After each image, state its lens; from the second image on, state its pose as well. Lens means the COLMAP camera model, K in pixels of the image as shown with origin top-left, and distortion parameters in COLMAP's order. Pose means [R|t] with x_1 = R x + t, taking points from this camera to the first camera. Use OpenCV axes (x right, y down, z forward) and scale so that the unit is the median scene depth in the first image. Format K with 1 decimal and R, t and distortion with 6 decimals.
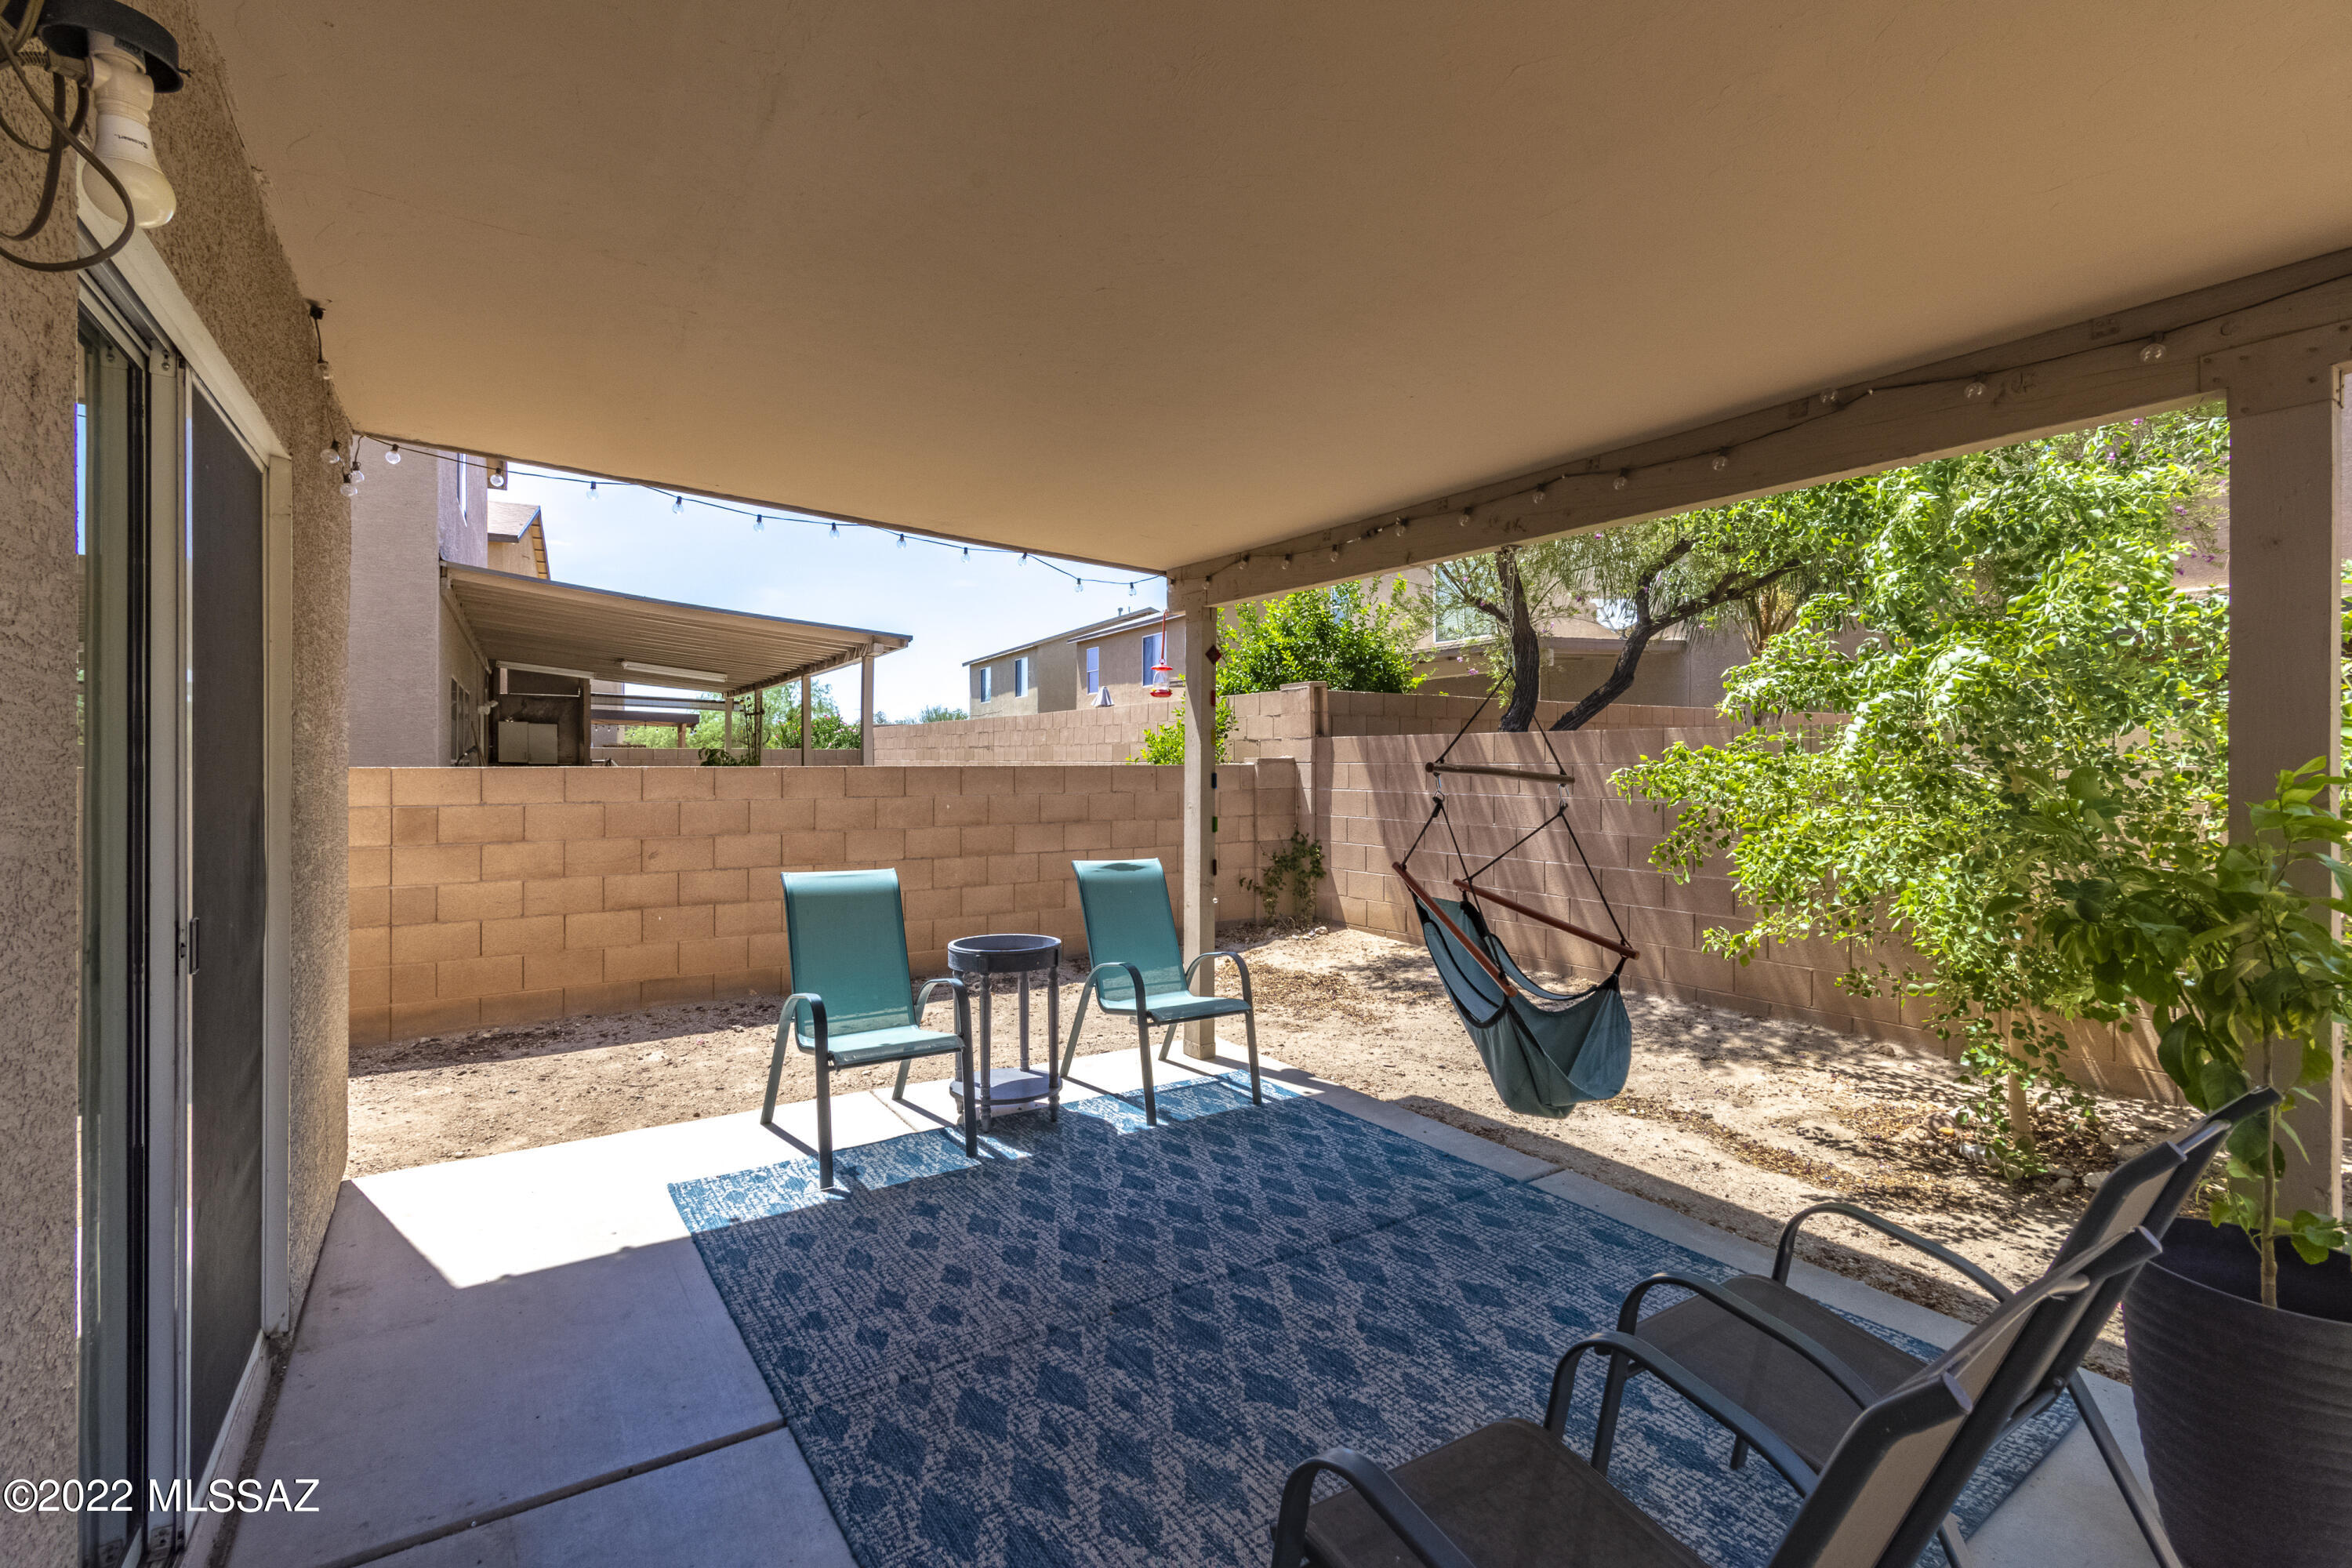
lens RADIAL K [[1016.3, 0, 1157.4], [0, 1016.3, 762.7], [0, 0, 1]] dist [0.000893, -0.000192]
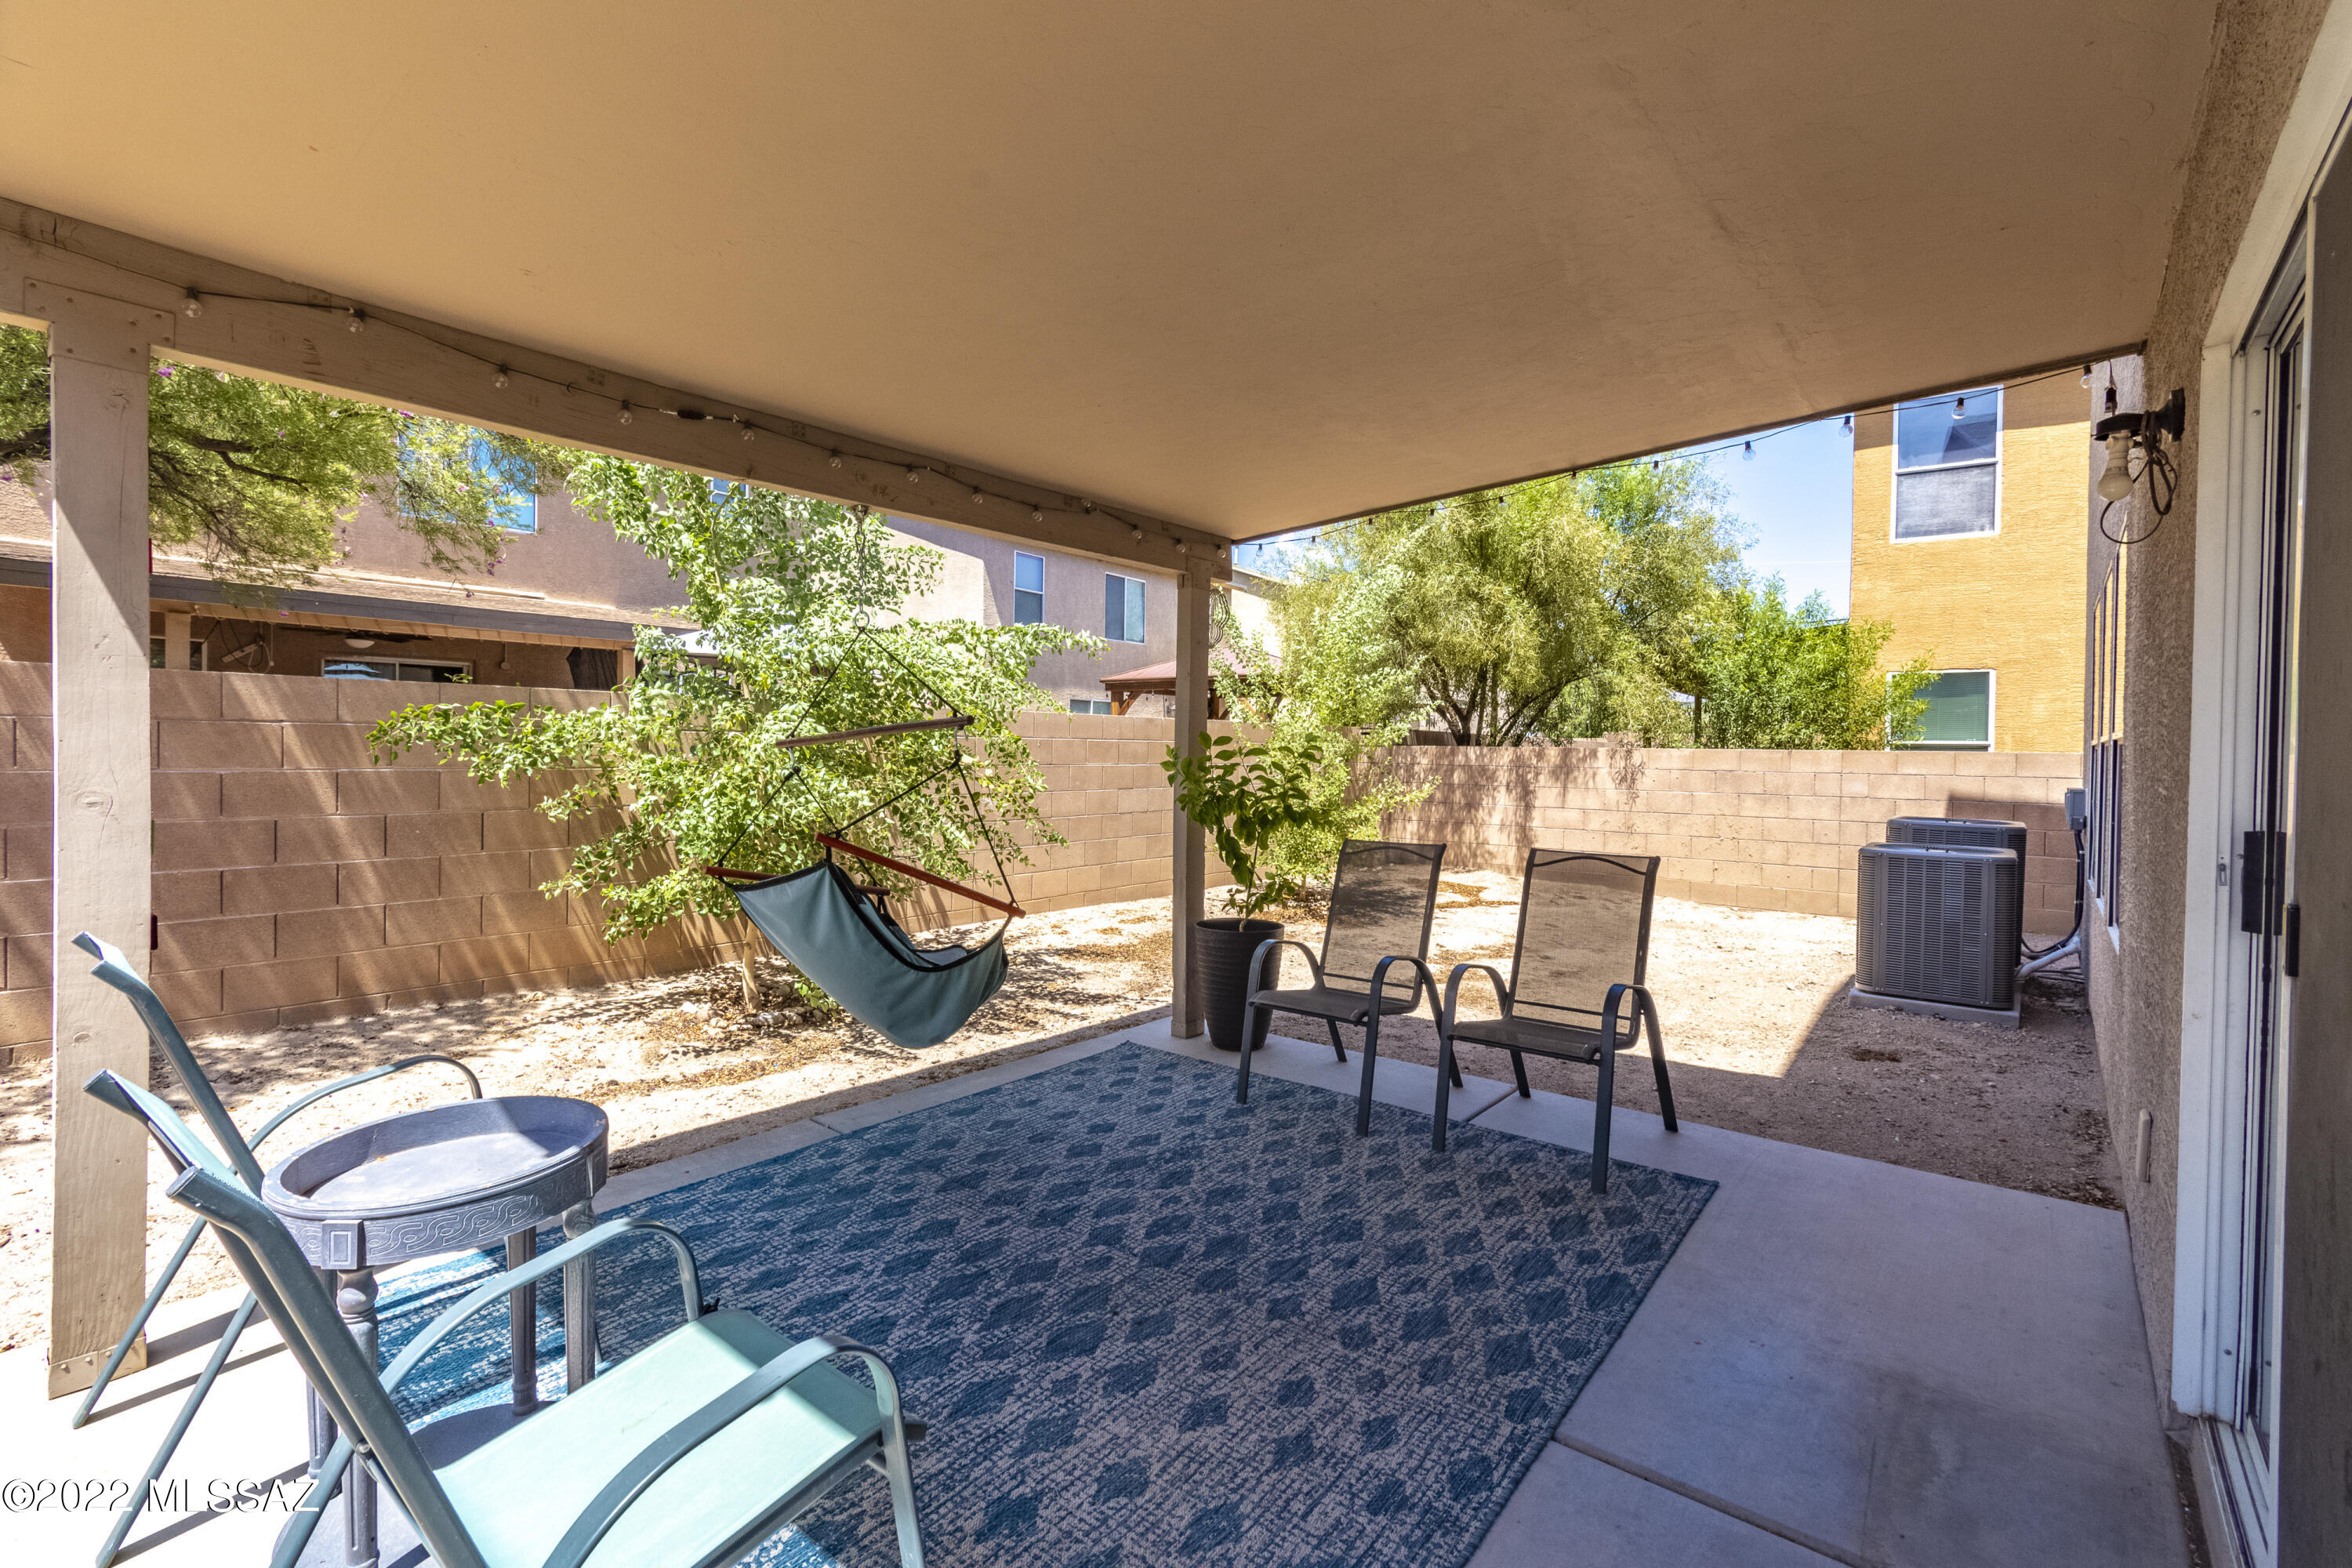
lens RADIAL K [[1016.3, 0, 1157.4], [0, 1016.3, 762.7], [0, 0, 1]] dist [0.000893, -0.000192]
pose [[-0.263781, -0.018261, 0.964410, -0.614799], [-0.012161, 0.999804, 0.015605, 0.019092], [-0.964506, -0.007612, -0.263952, 0.855710]]
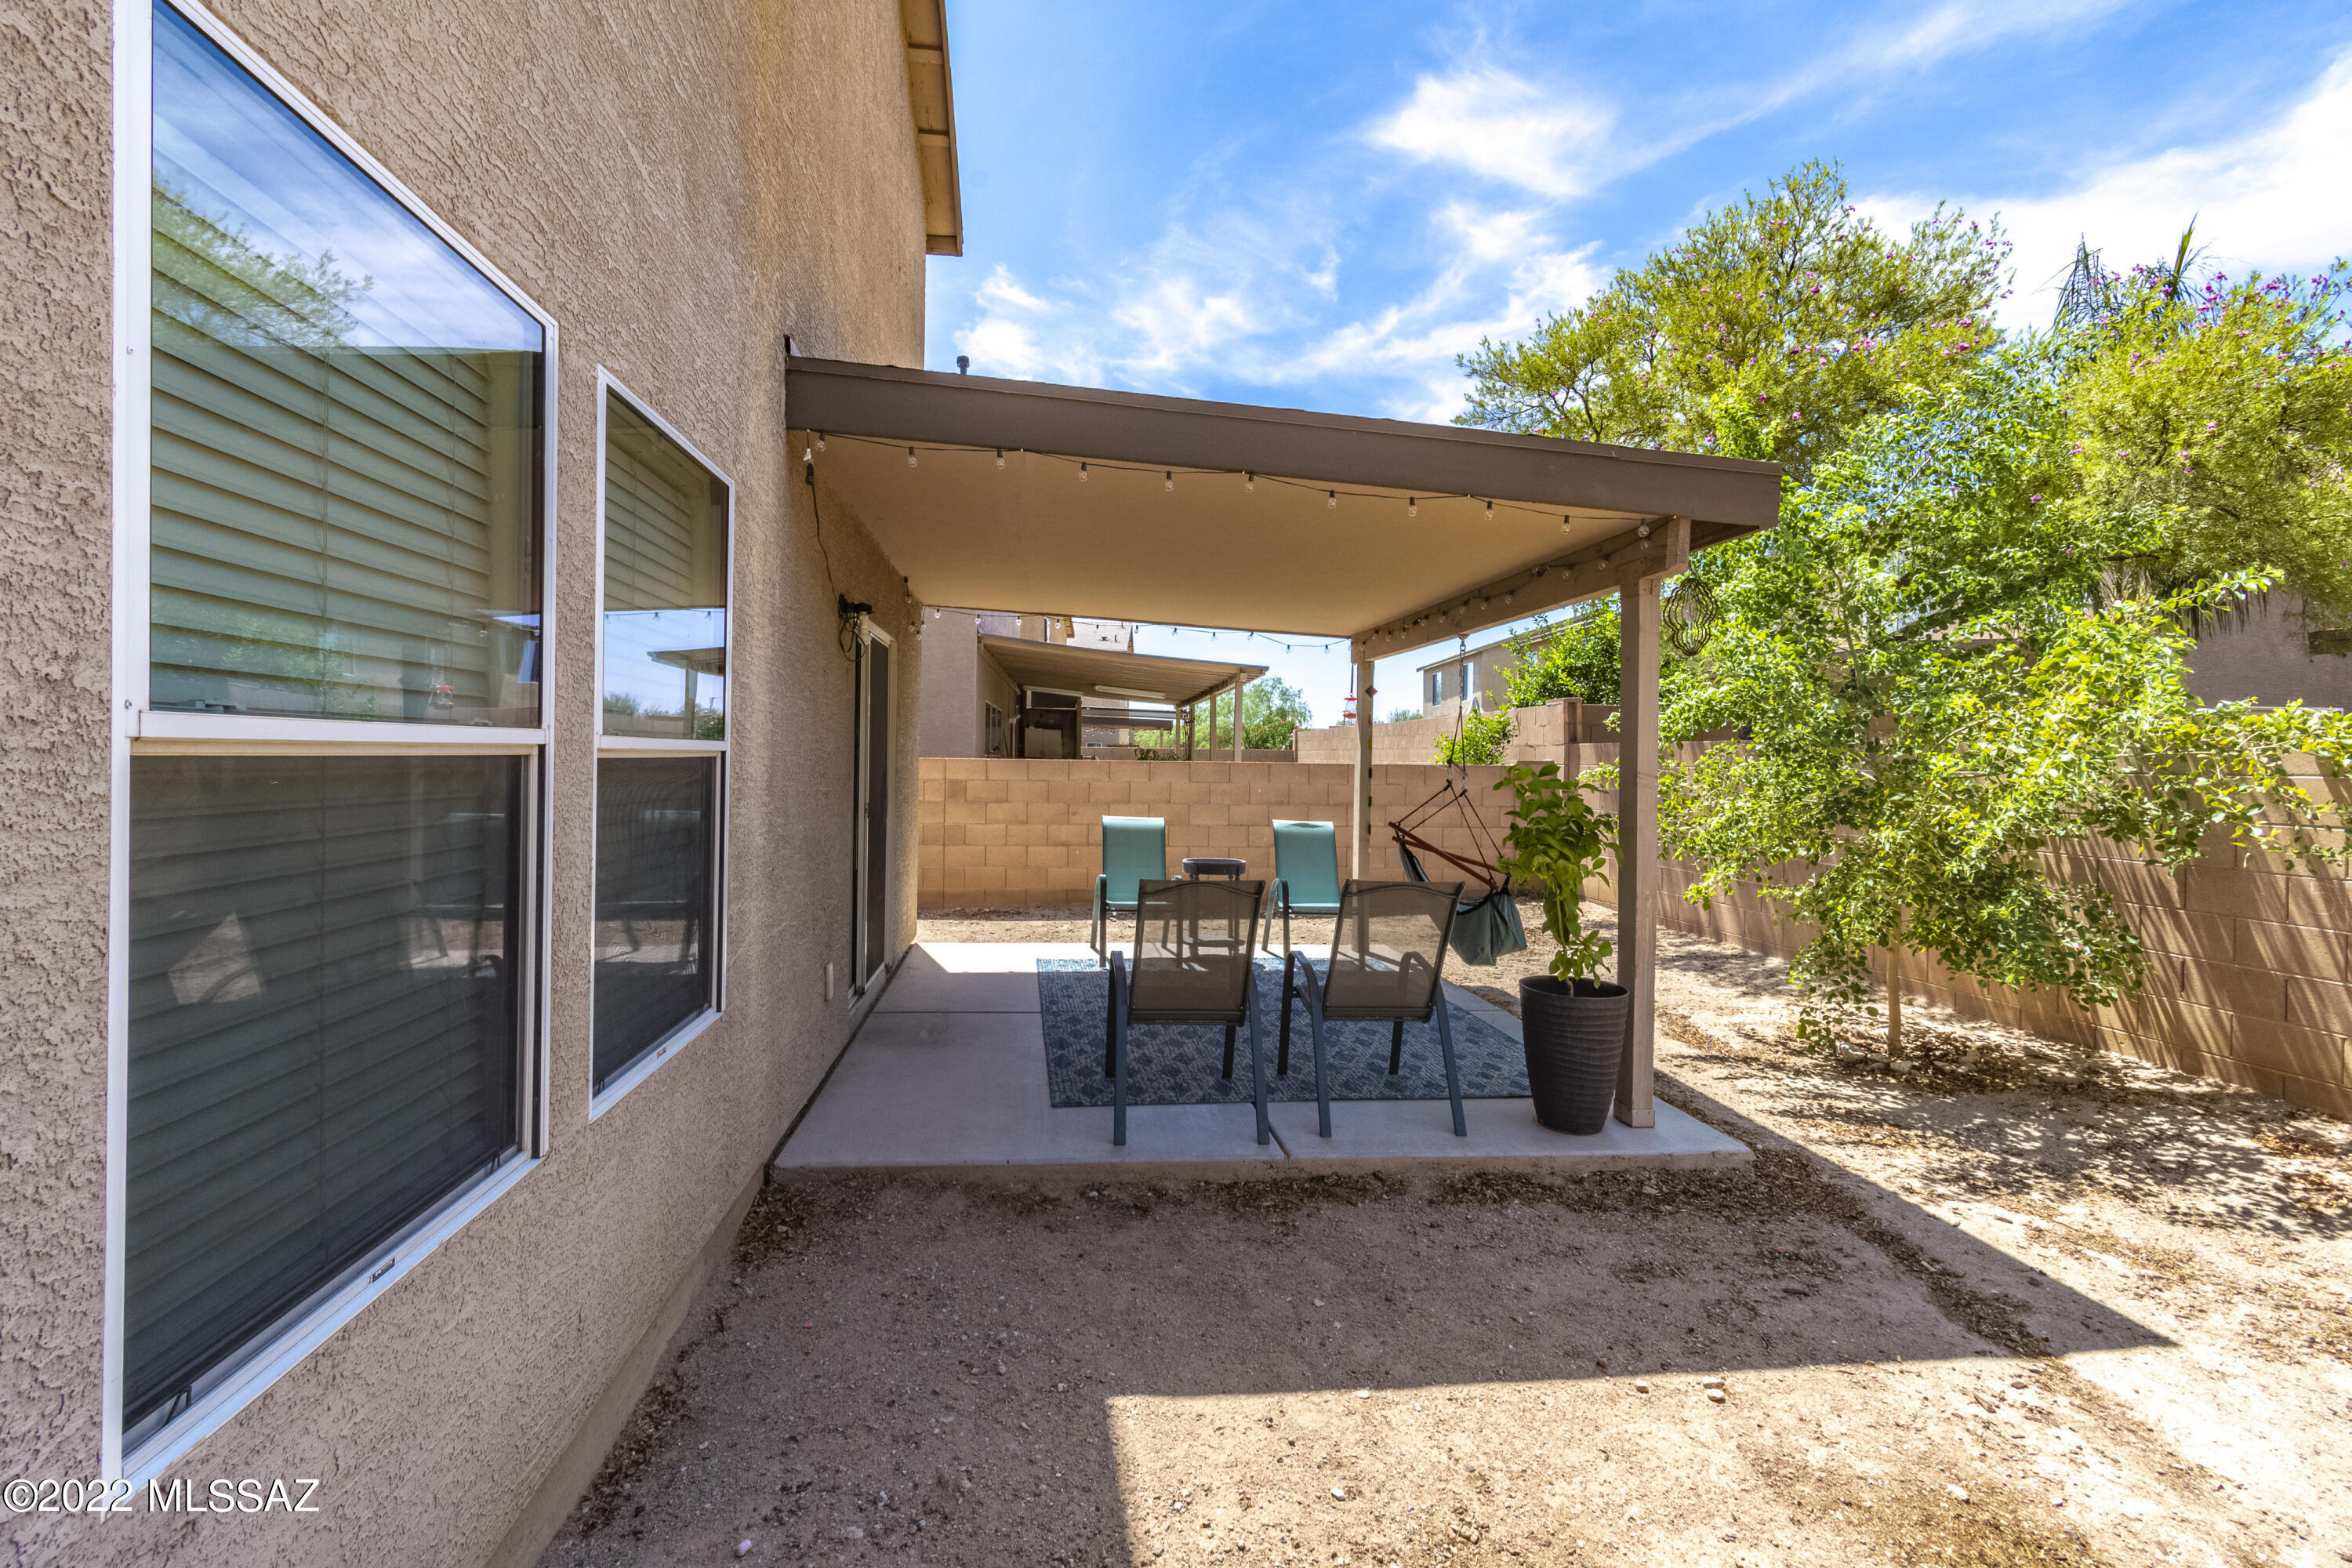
lens RADIAL K [[998.5, 0, 1176.9], [0, 998.5, 768.2], [0, 0, 1]] dist [-0.002102, -0.001715]
pose [[0.901578, 0.015826, -0.432327, 0.554470], [-0.013582, 0.999874, 0.008277, 0.002082], [0.432403, -0.001591, 0.901679, -0.610860]]
